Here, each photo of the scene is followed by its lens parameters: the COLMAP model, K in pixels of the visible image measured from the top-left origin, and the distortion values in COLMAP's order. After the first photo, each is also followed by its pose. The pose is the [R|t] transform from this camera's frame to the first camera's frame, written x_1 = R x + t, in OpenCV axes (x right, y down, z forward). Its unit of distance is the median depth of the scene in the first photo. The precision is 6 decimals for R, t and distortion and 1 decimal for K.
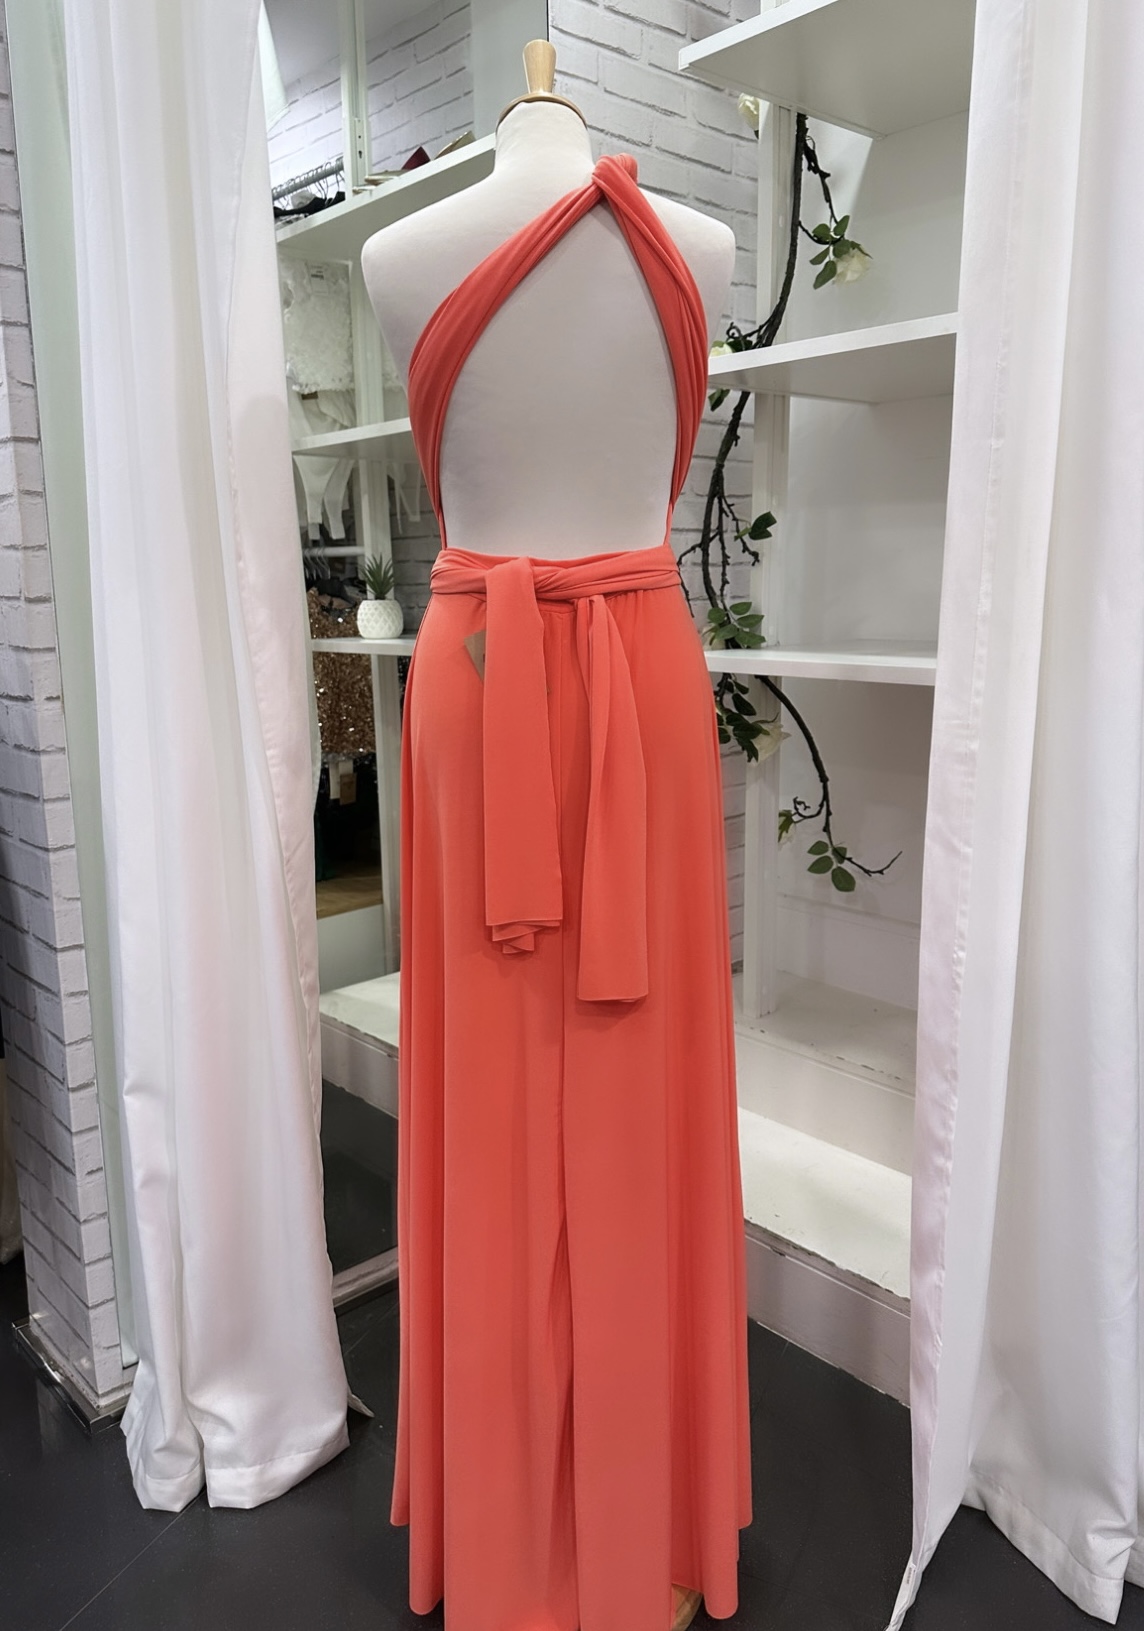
lens RADIAL K [[1202.8, 0, 567.9], [0, 1202.8, 789.7], [0, 0, 1]] dist [0.041502, -0.054428]
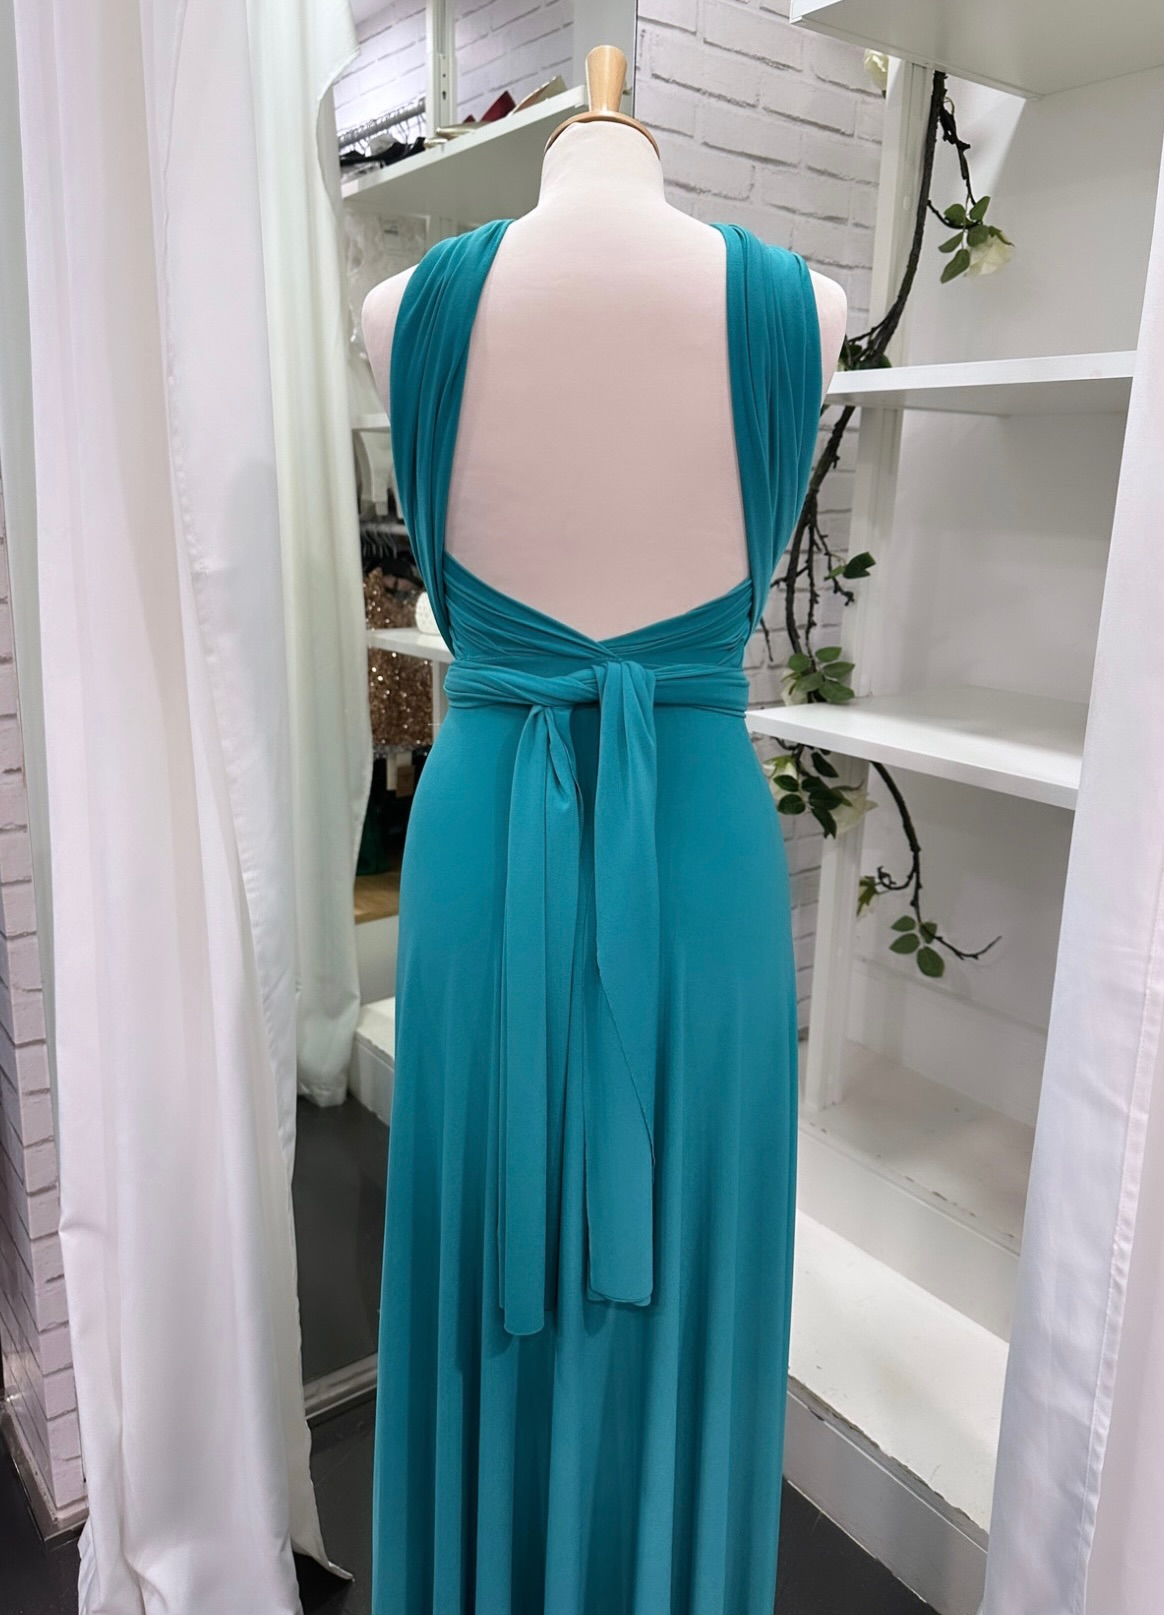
lens RADIAL K [[1202.9, 0, 566.4], [0, 1202.9, 771.8], [0, 0, 1]] dist [0.021929, -0.027297]
pose [[0.994421, 0.059071, -0.087397, 0.037281], [-0.054185, 0.996888, 0.057256, -0.107884], [0.090507, -0.052201, 0.994527, 0.121235]]
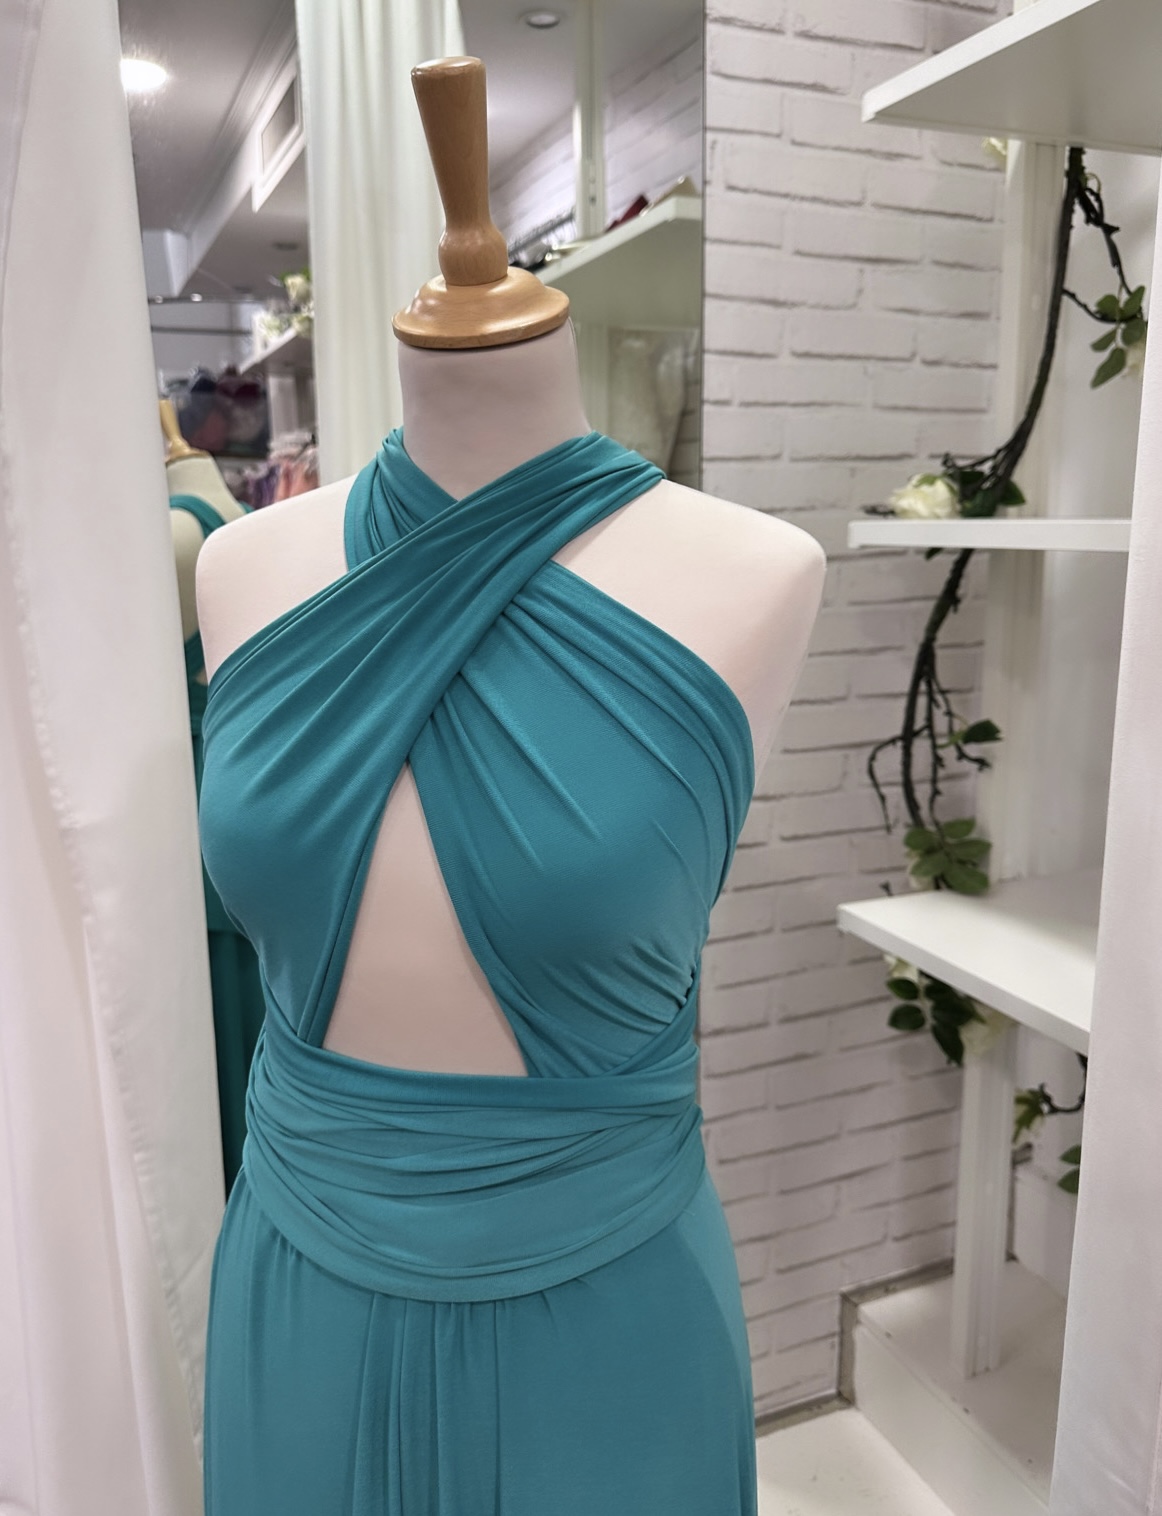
lens RADIAL K [[1206.4, 0, 571.4], [0, 1206.4, 711.6], [0, 0, 1]] dist [0.010535, -0.007815]
pose [[0.945067, 0.052584, -0.322621, 0.155766], [-0.057952, 0.998295, -0.007048, -0.206212], [0.321700, 0.025357, 0.946502, 0.250037]]
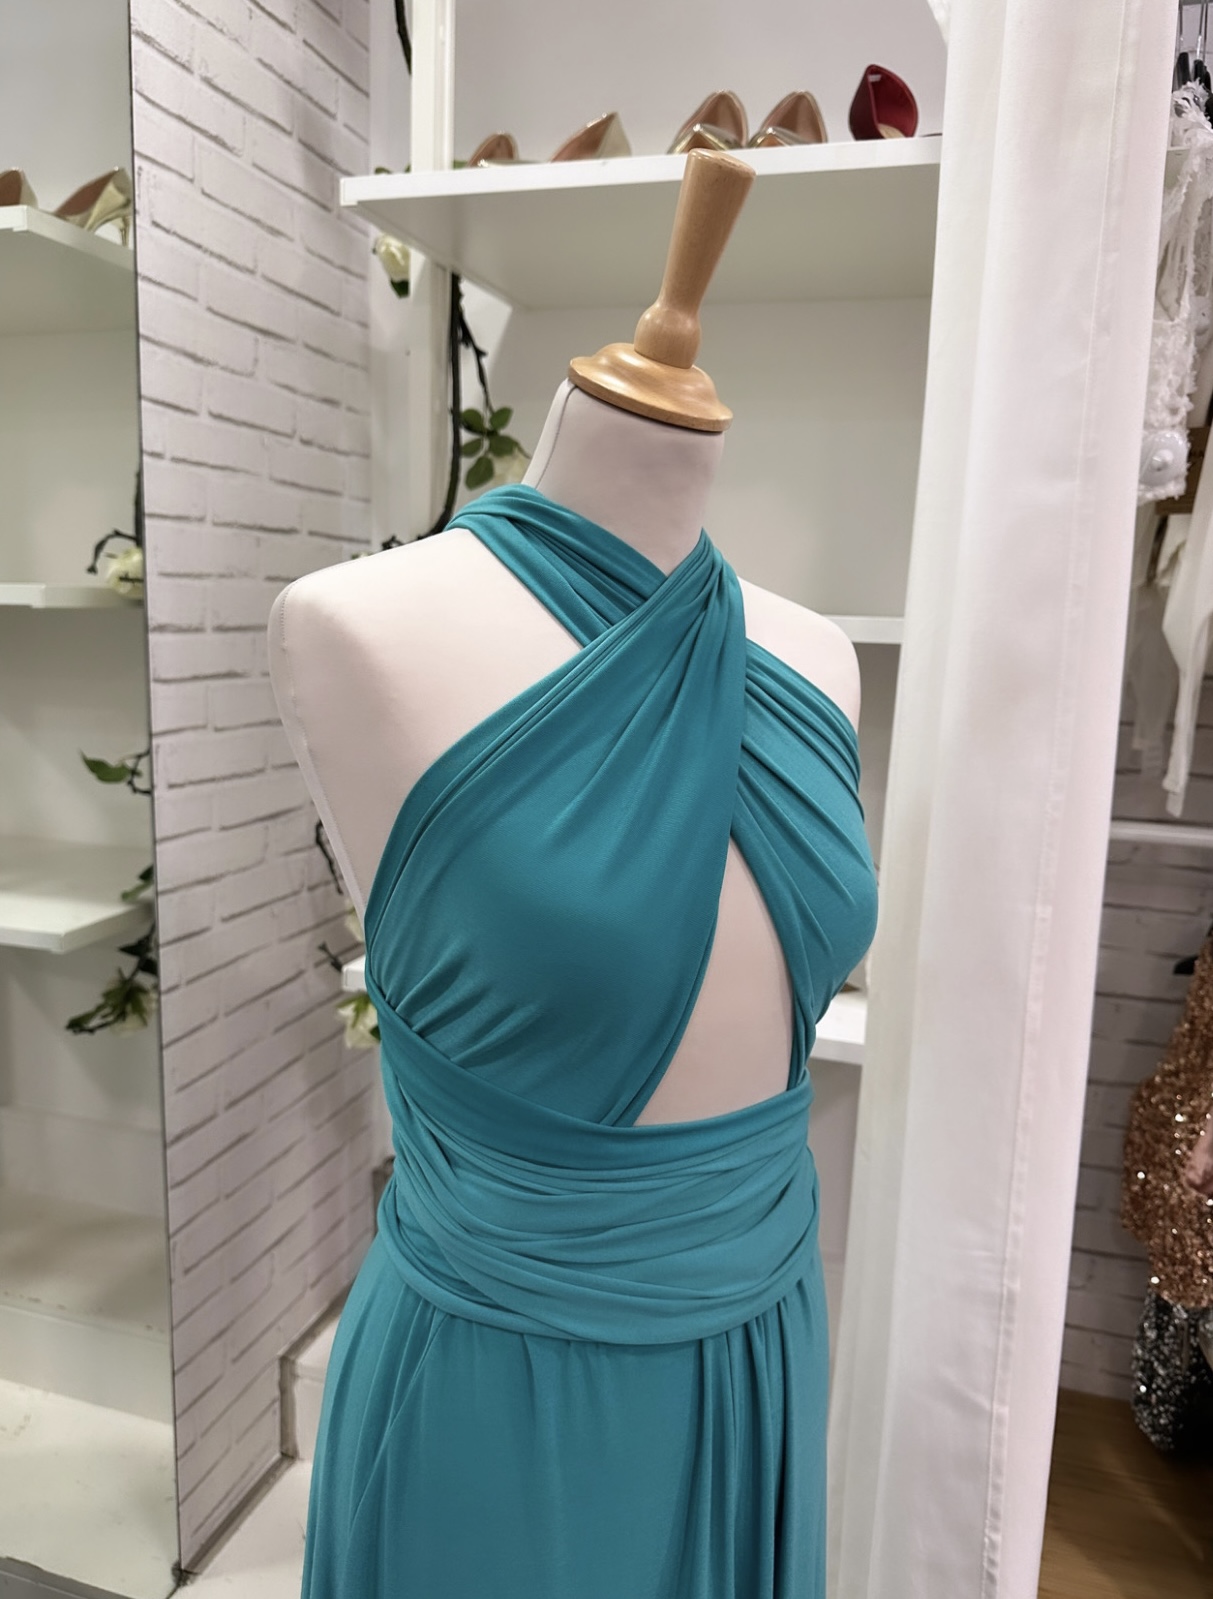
lens RADIAL K [[1195.4, 0, 605.9], [0, 1195.4, 804.7], [0, 0, 1]] dist [-0.001453, -0.002609]
pose [[0.857588, -0.041710, 0.512644, -0.136623], [0.043991, 0.999002, 0.007691, -0.204399], [-0.512453, 0.015956, 0.858567, 0.270609]]
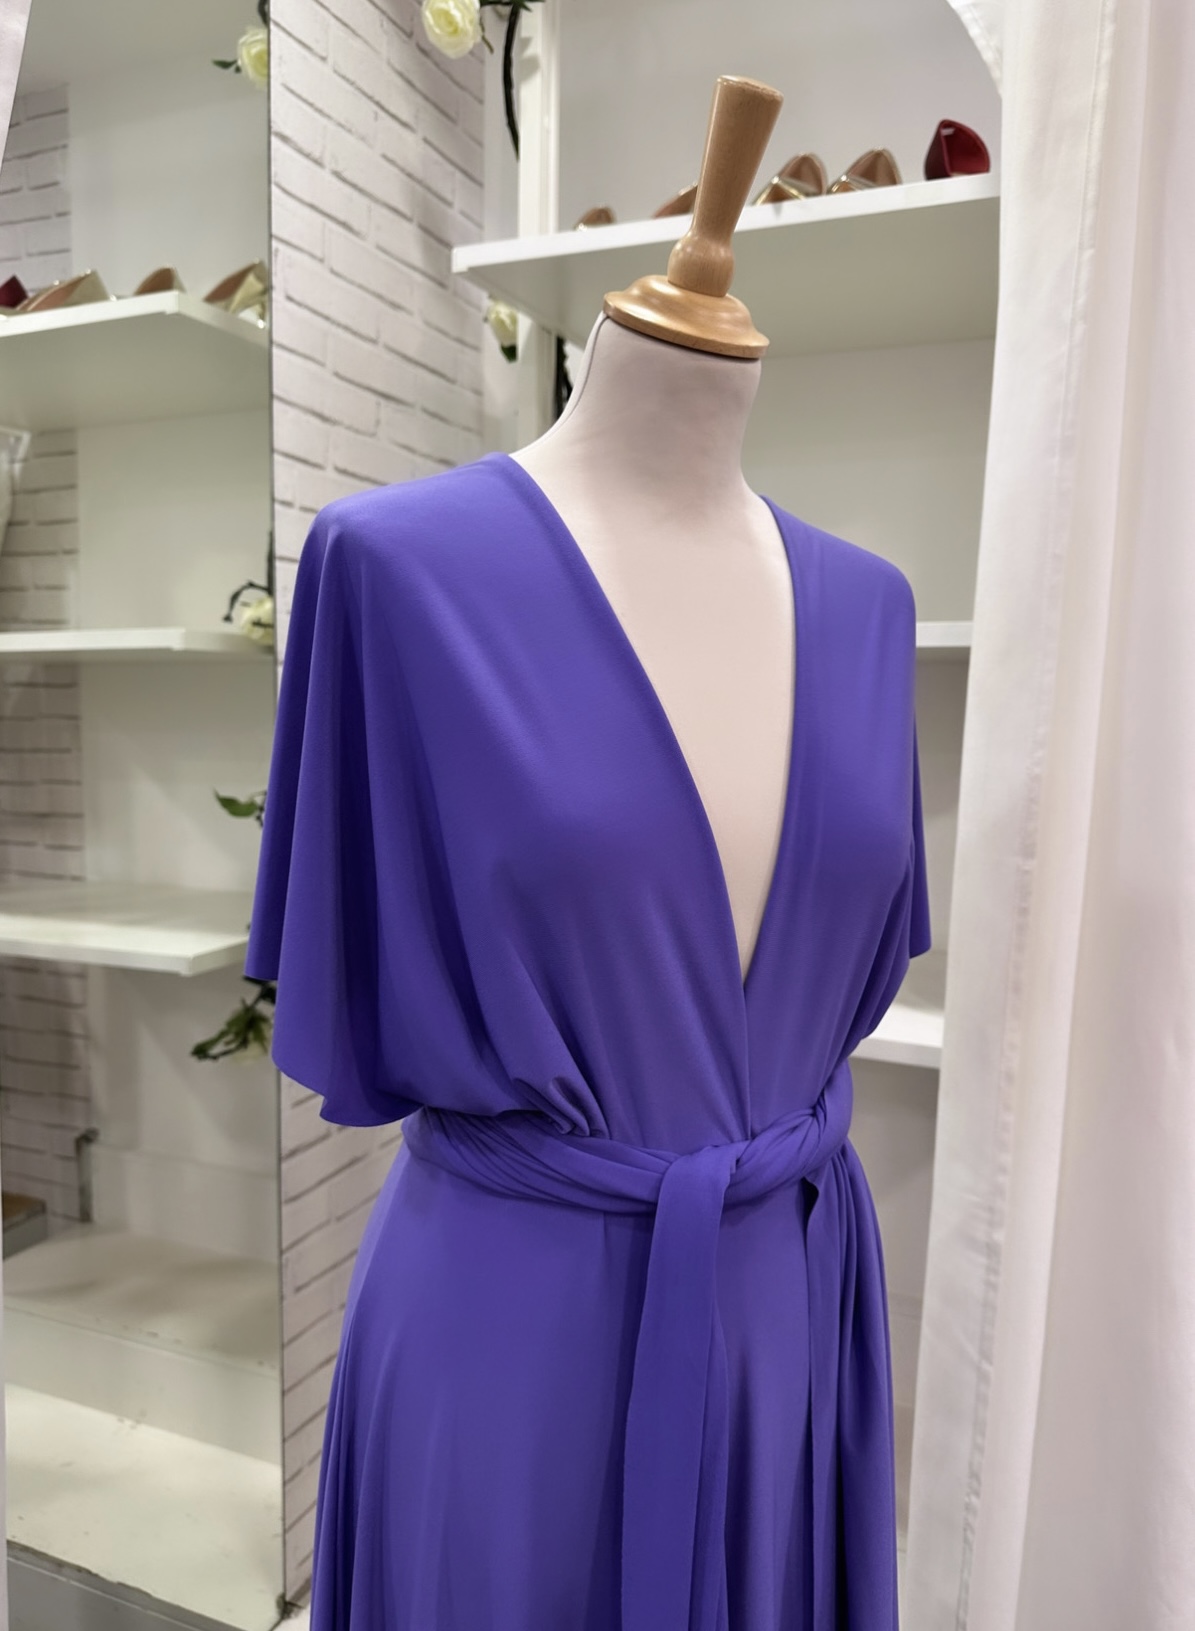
lens RADIAL K [[1219.4, 0, 606.9], [0, 1219.4, 792.4], [0, 0, 1]] dist [0.045760, -0.060464]
pose [[0.906379, -0.004316, 0.422444, -0.141259], [0.047152, 0.994734, -0.091004, -0.152407], [-0.419826, 0.102403, 0.901809, 0.229853]]
